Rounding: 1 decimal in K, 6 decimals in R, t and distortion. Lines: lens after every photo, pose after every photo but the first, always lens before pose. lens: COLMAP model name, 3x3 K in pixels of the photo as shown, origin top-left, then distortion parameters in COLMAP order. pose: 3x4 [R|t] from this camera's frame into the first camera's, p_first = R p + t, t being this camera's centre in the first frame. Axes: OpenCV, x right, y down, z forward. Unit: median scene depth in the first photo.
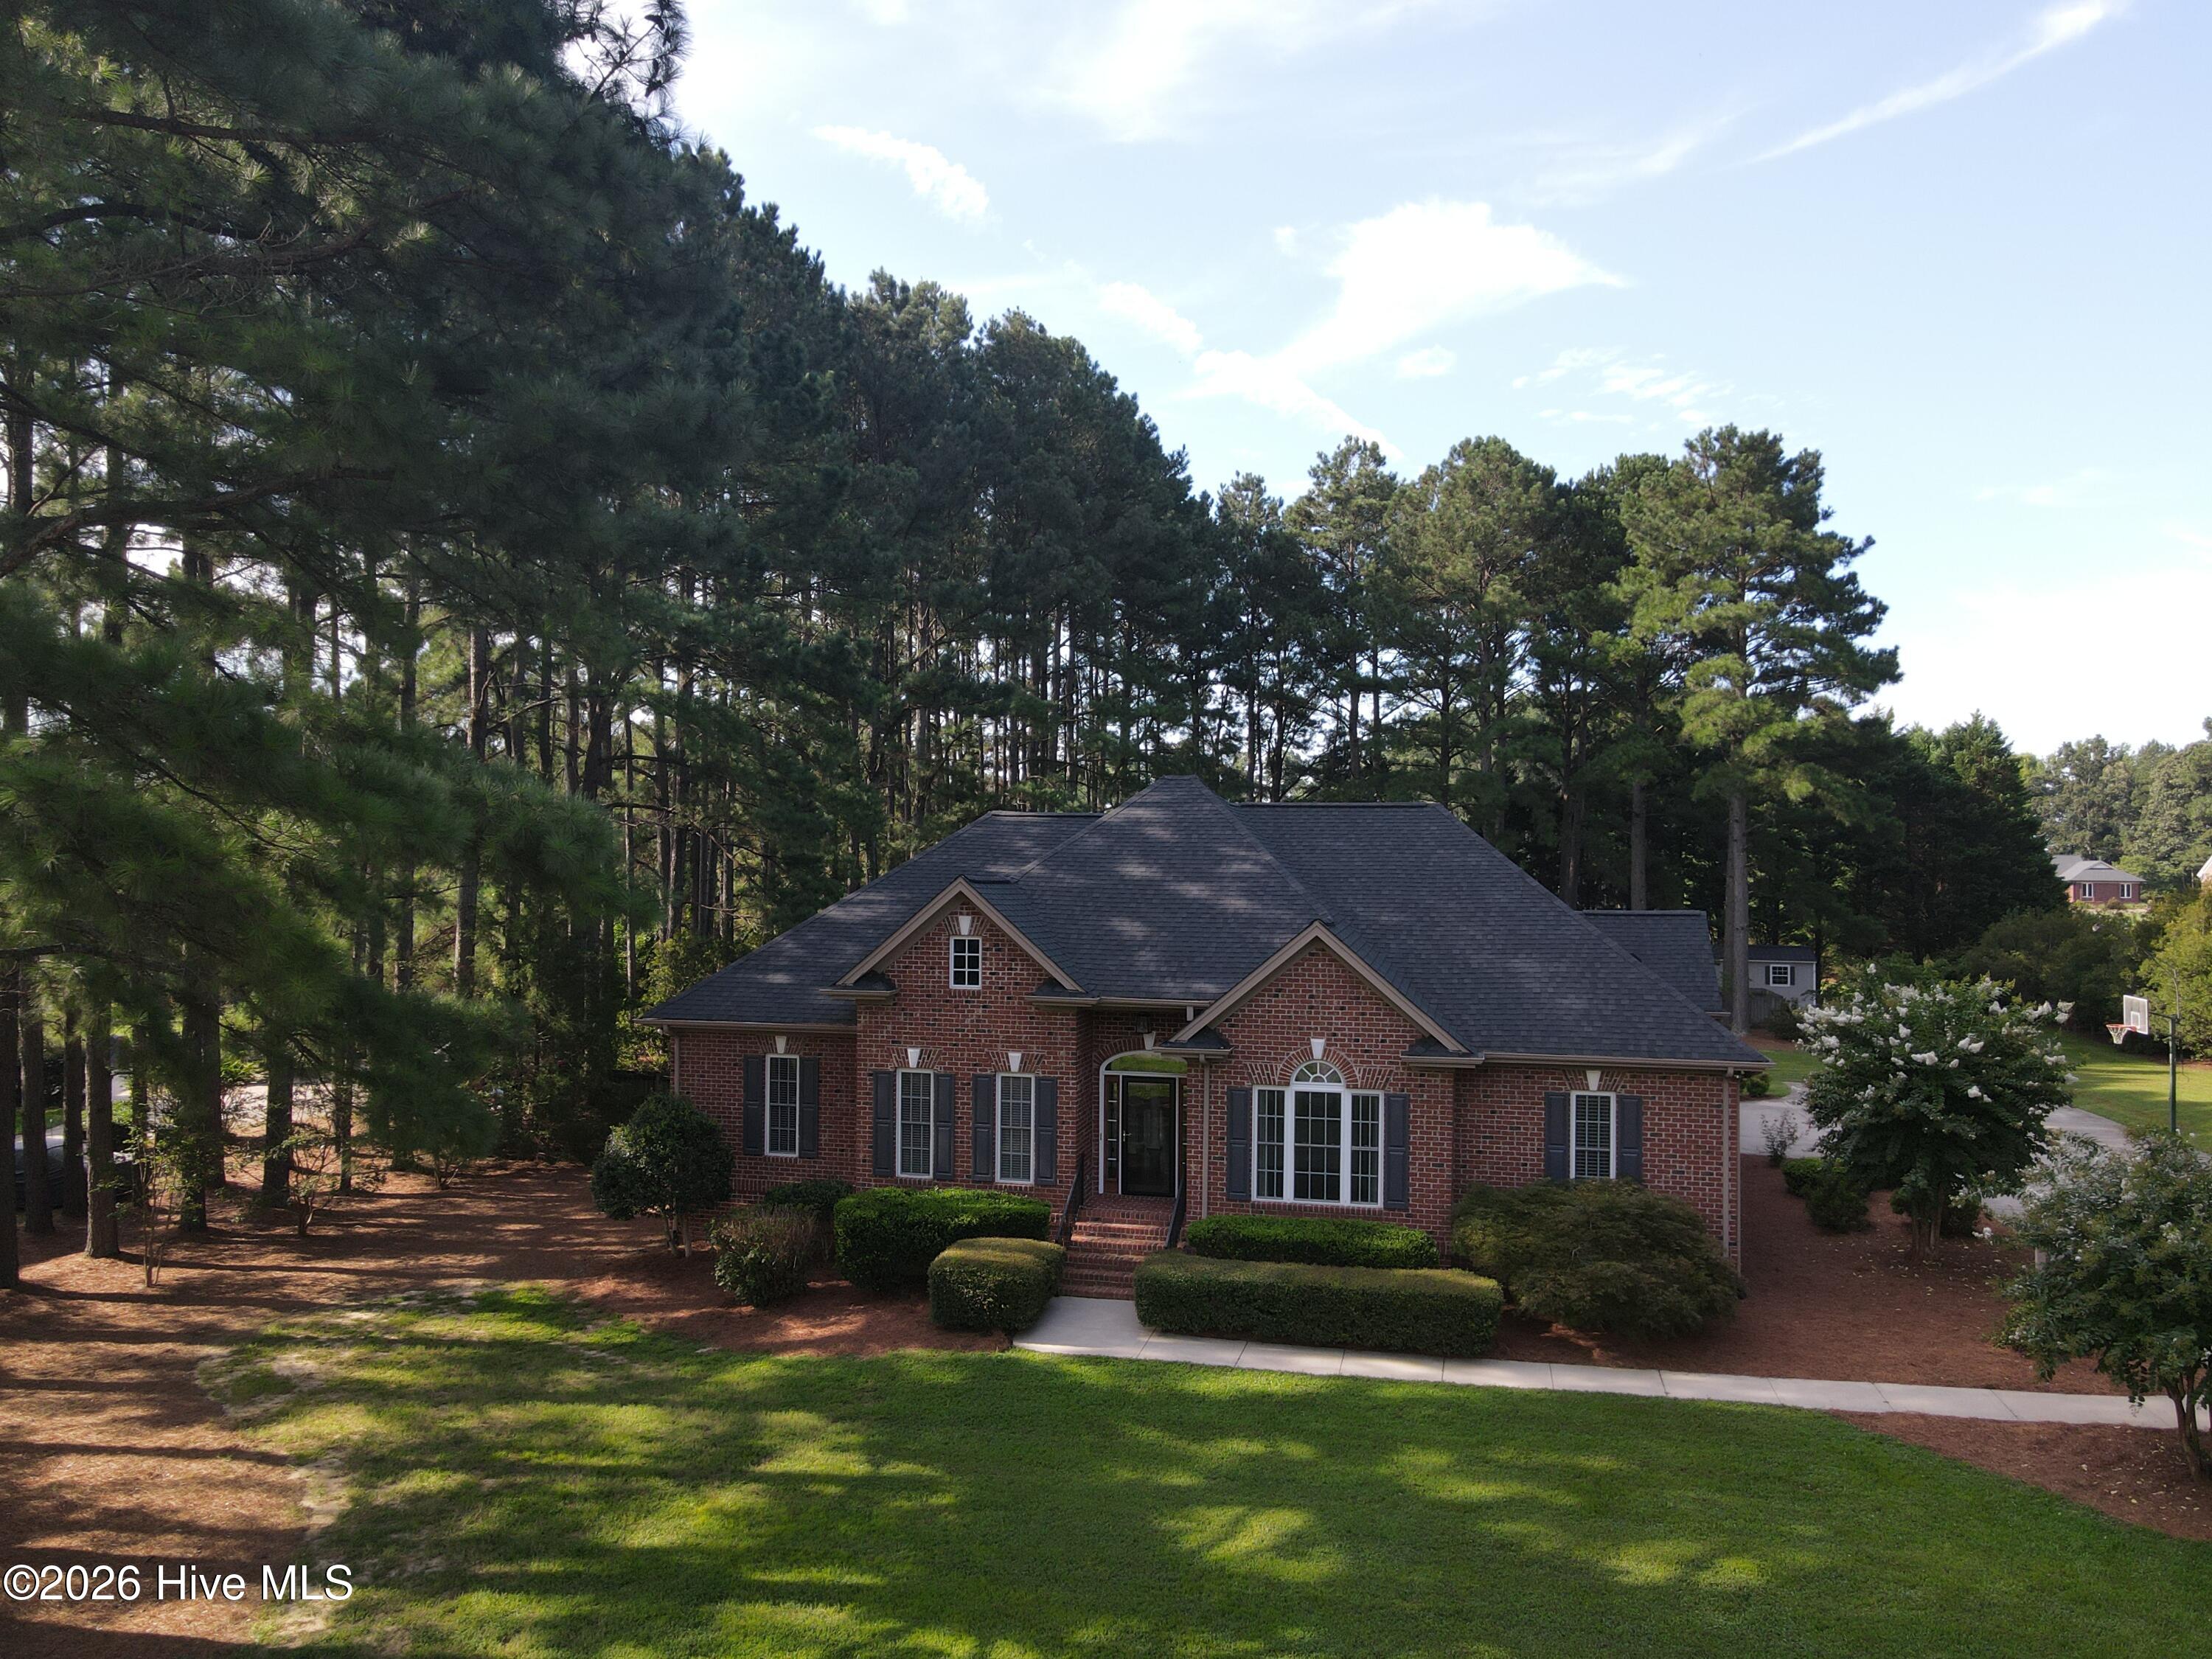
lens RADIAL K [[1629.2, 0, 1114.6], [0, 1629.2, 824.7], [0, 0, 1]] dist [0.008846, 0.012747]
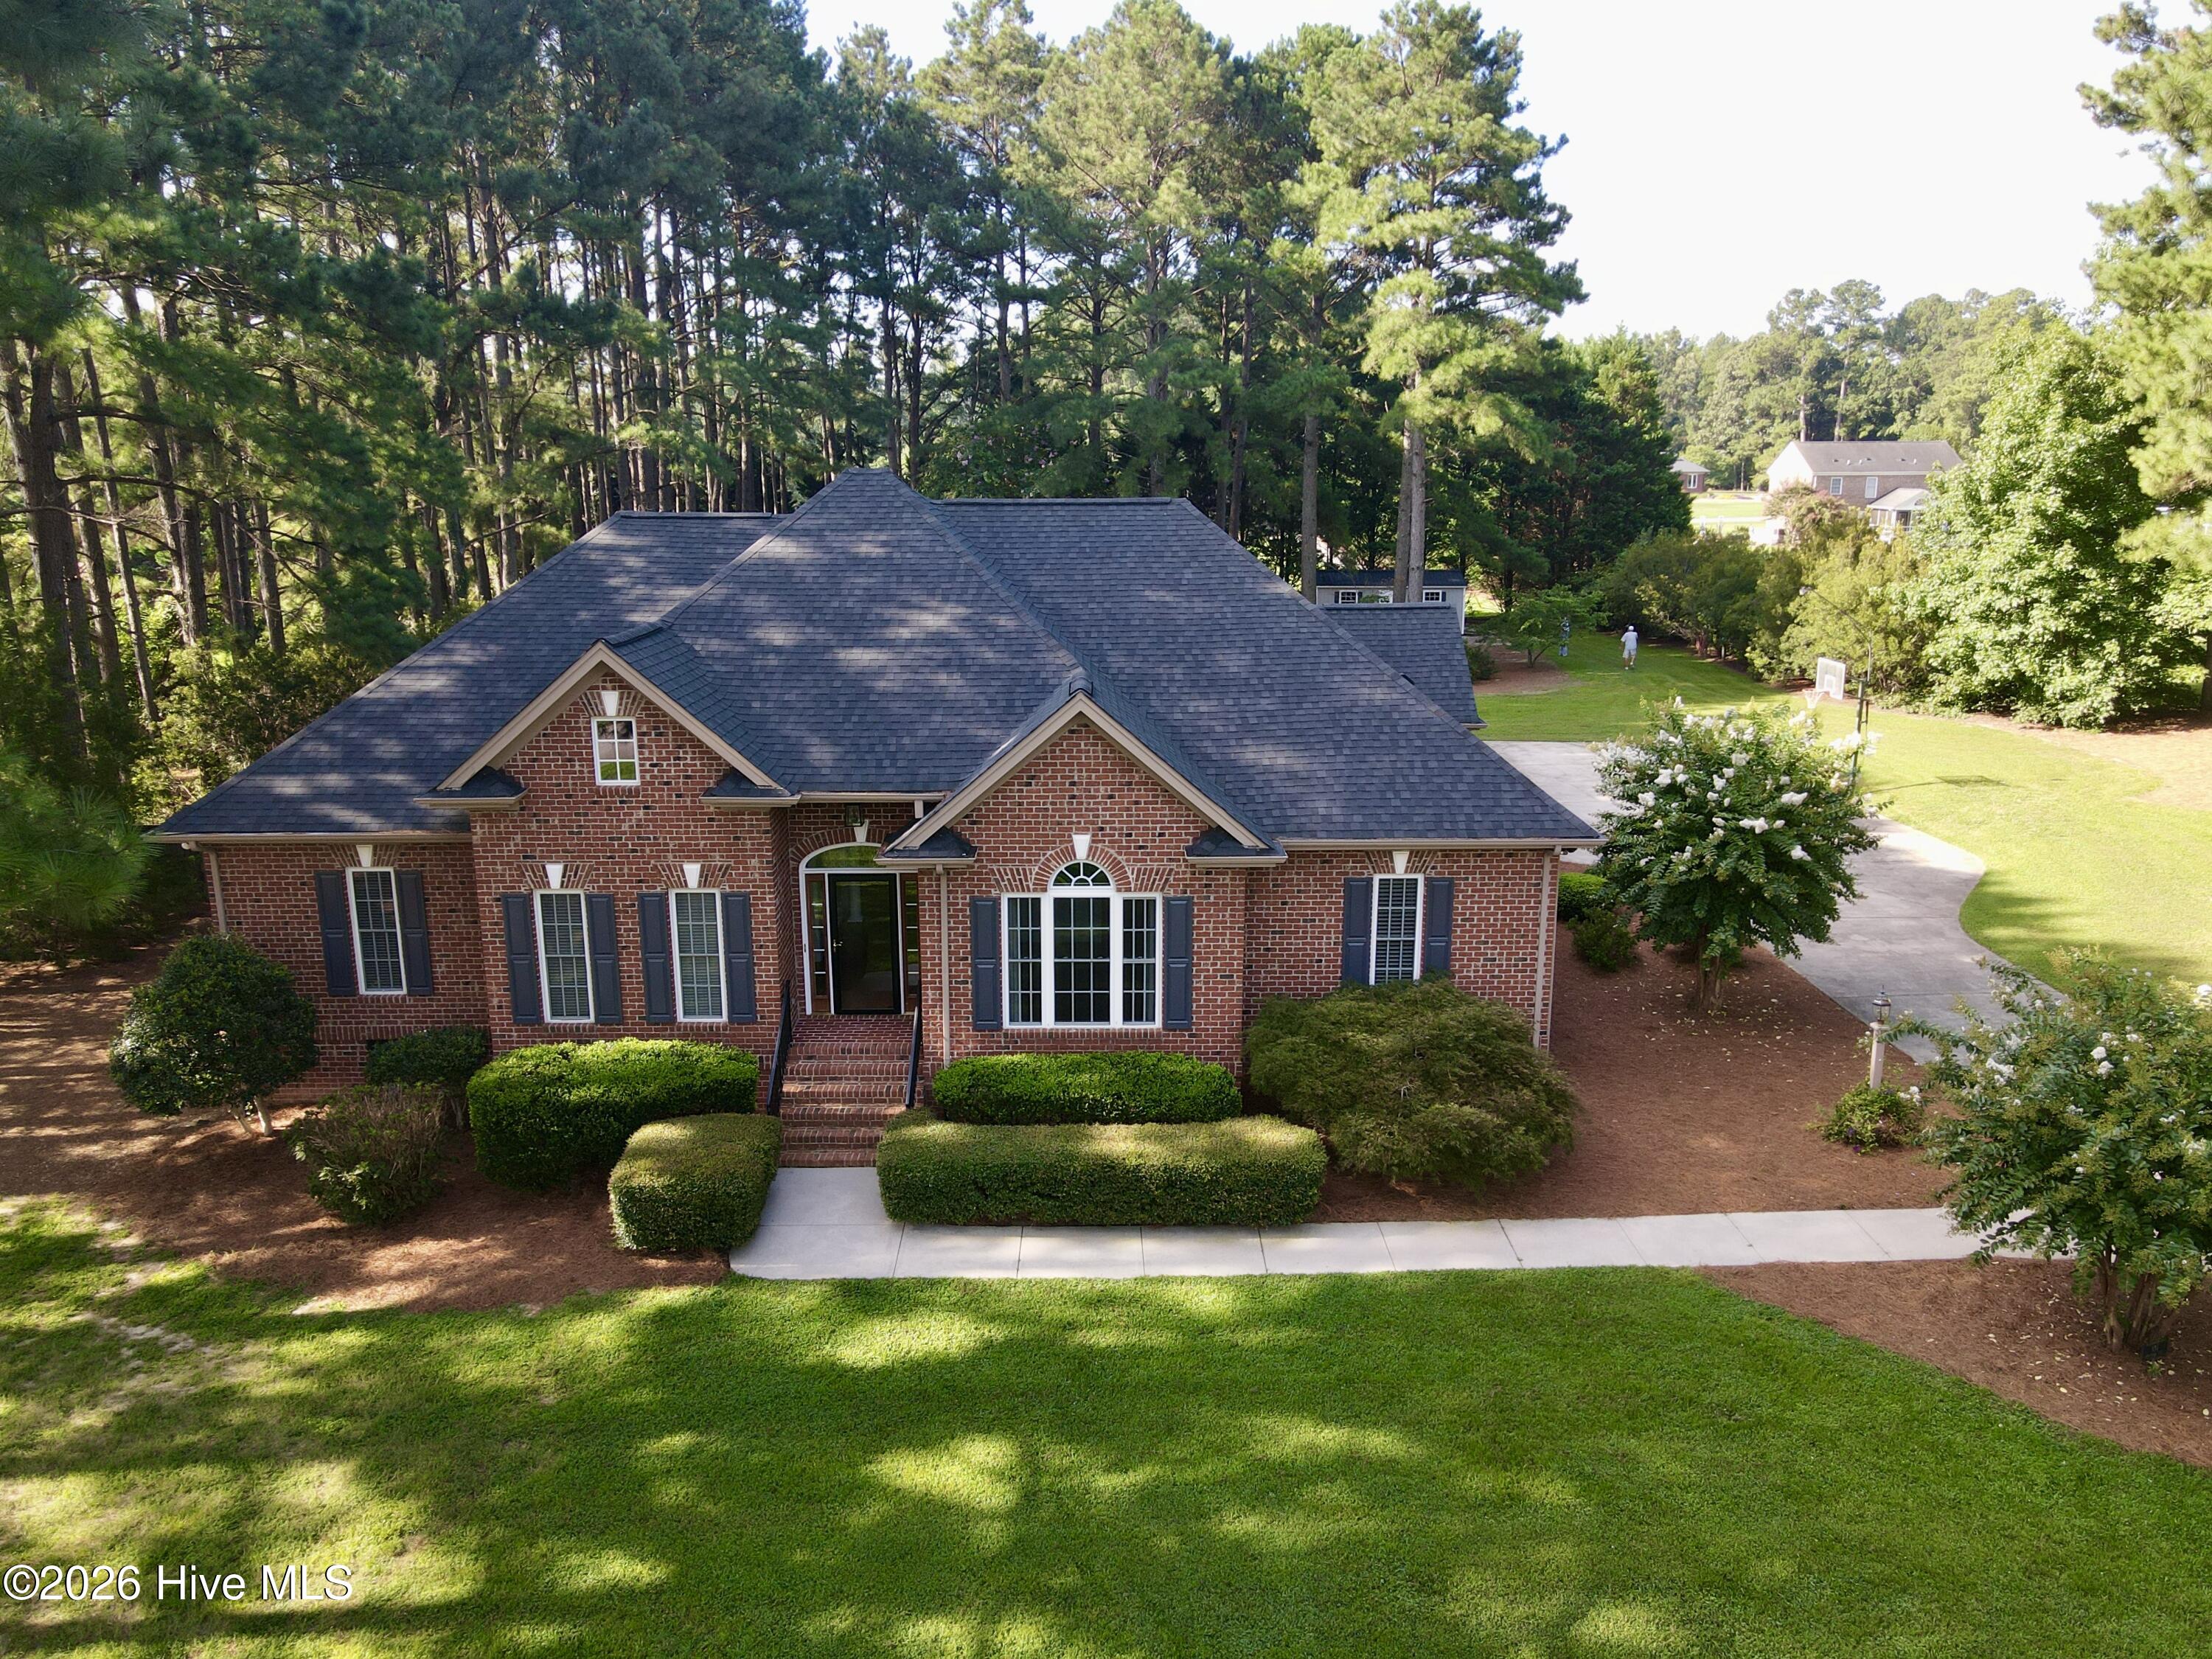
lens RADIAL K [[1629.2, 0, 1110.2], [0, 1629.2, 828.6], [0, 0, 1]] dist [0.008846, 0.012747]
pose [[0.973040, -0.064174, 0.221529, -0.033877], [0.007234, 0.968529, 0.248794, -0.061538], [-0.230524, -0.240484, 0.942882, 0.203096]]
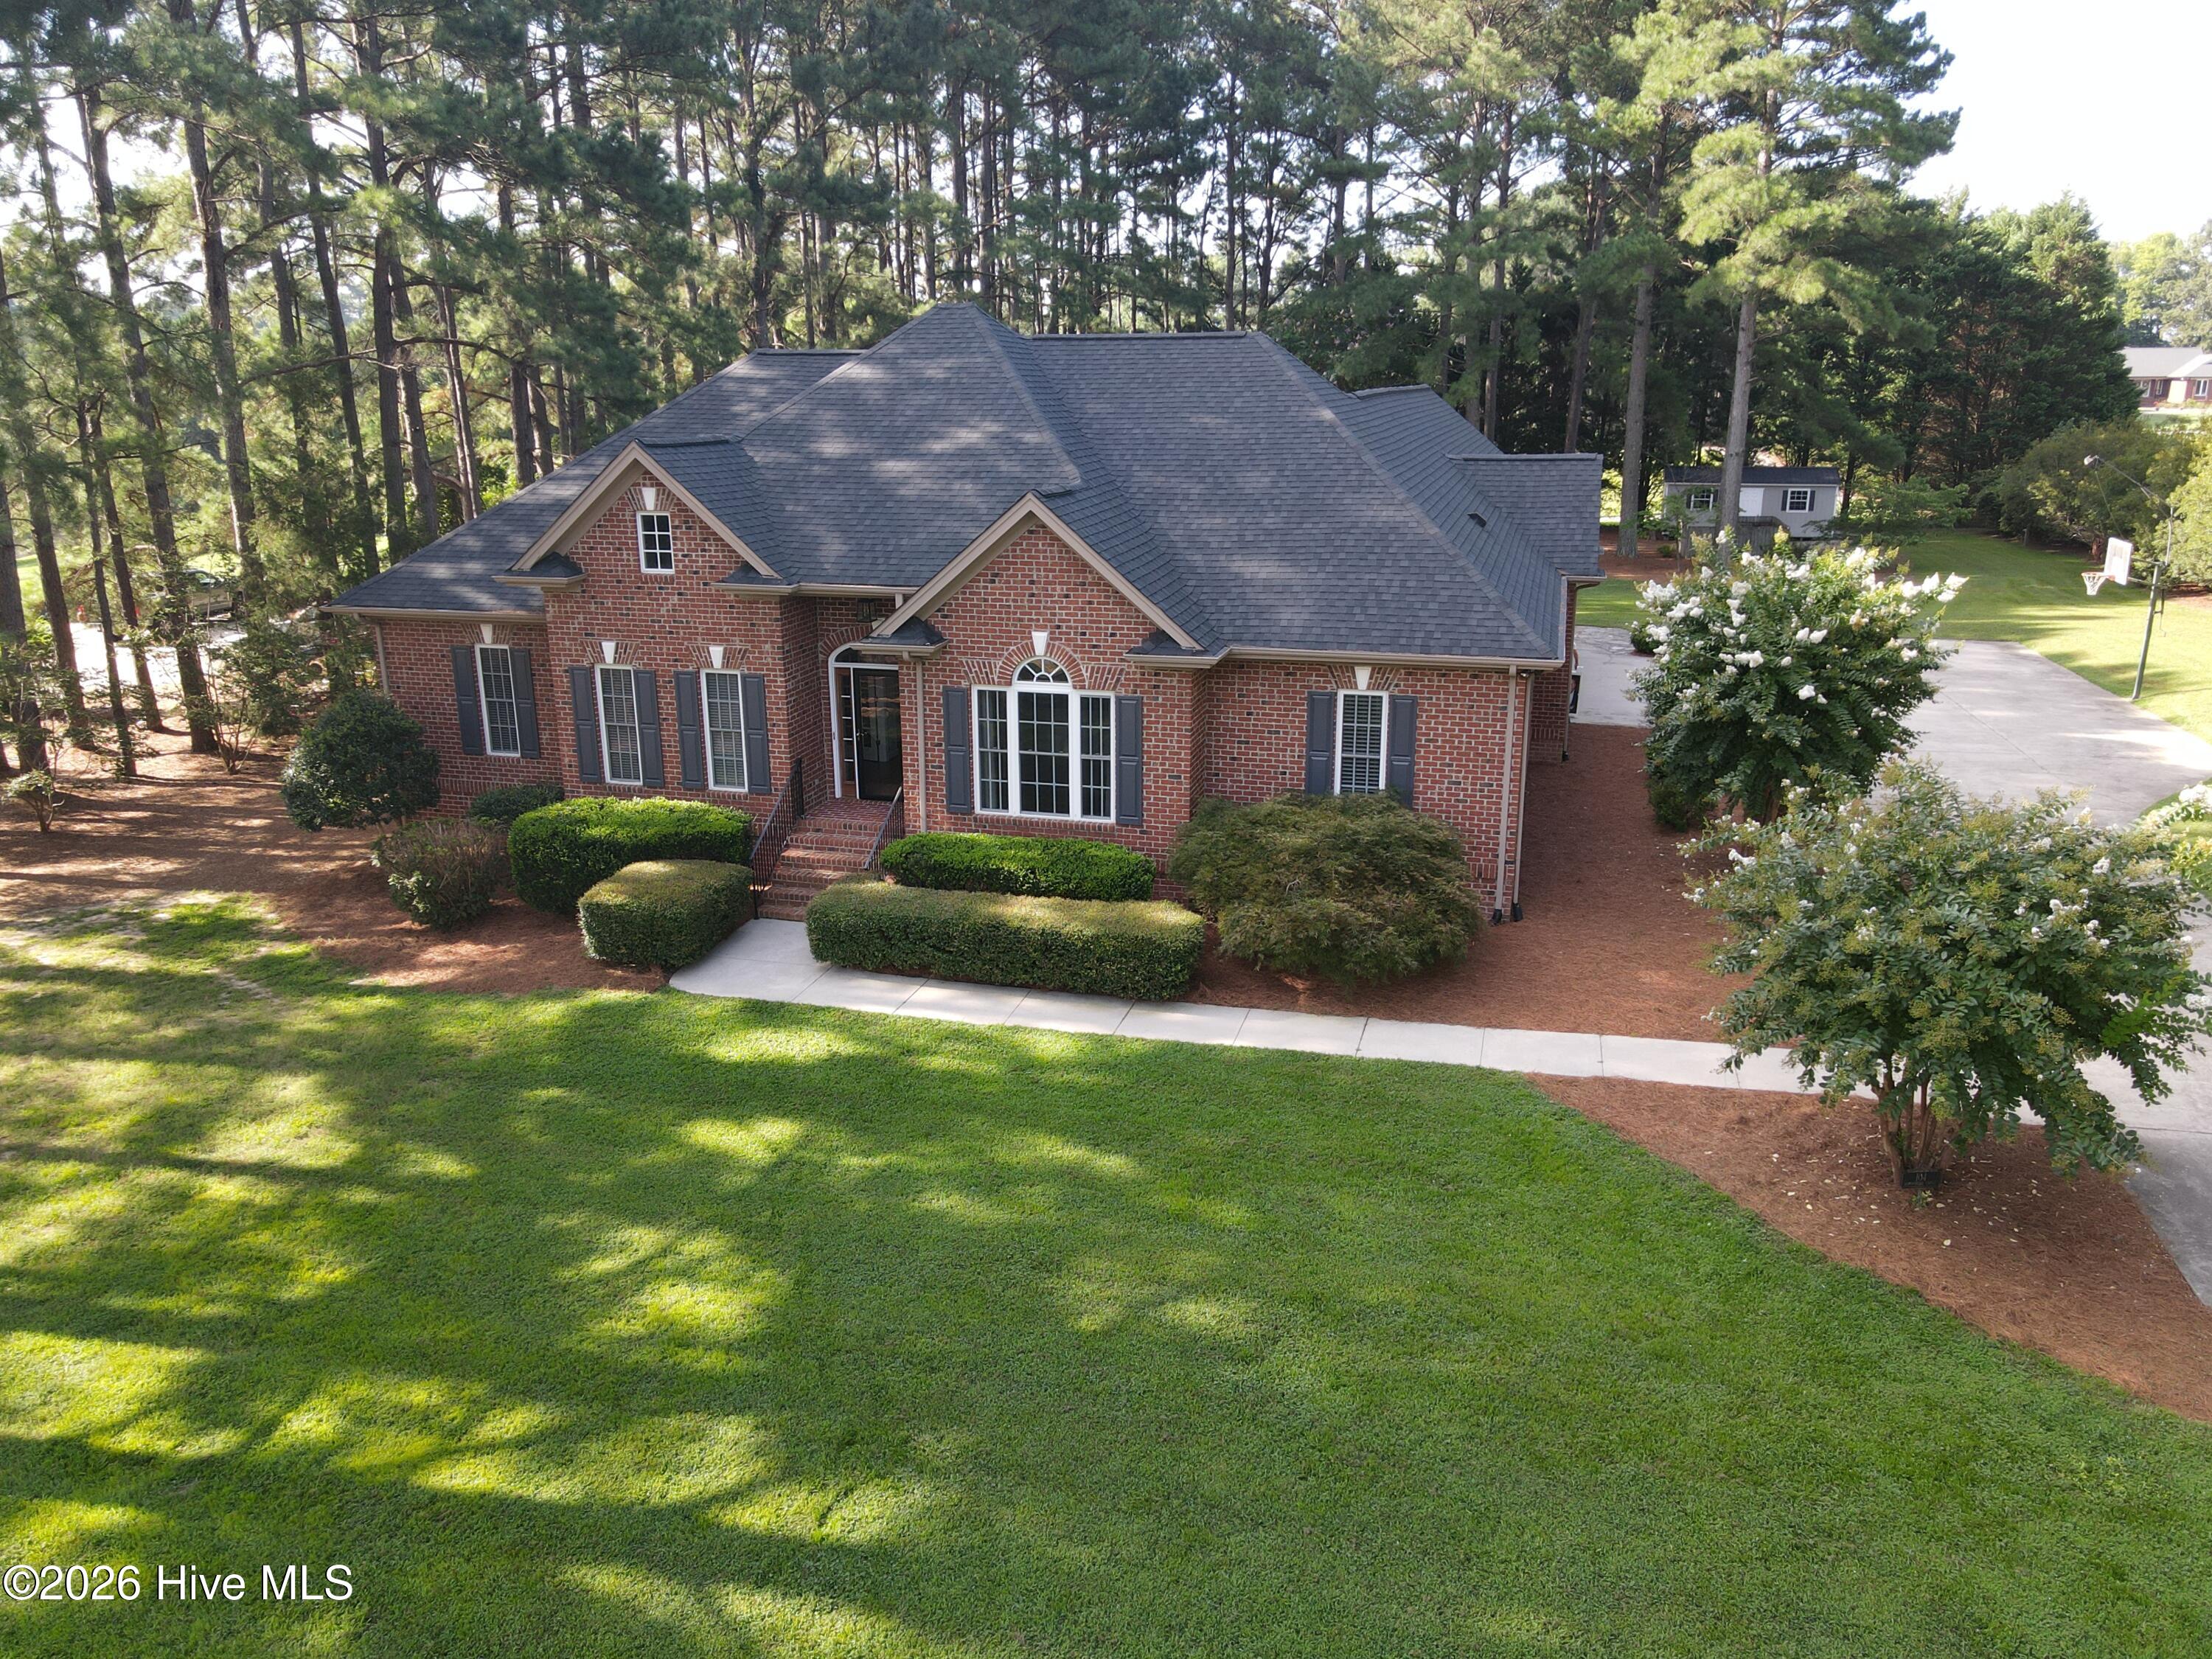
lens RADIAL K [[1629.2, 0, 1099.5], [0, 1629.2, 831.5], [0, 0, 1]] dist [0.008846, 0.012747]
pose [[0.998757, -0.001861, -0.049800, 0.168730], [0.016403, 0.955893, 0.293258, -0.016405], [0.047057, -0.293710, 0.954735, 0.131749]]
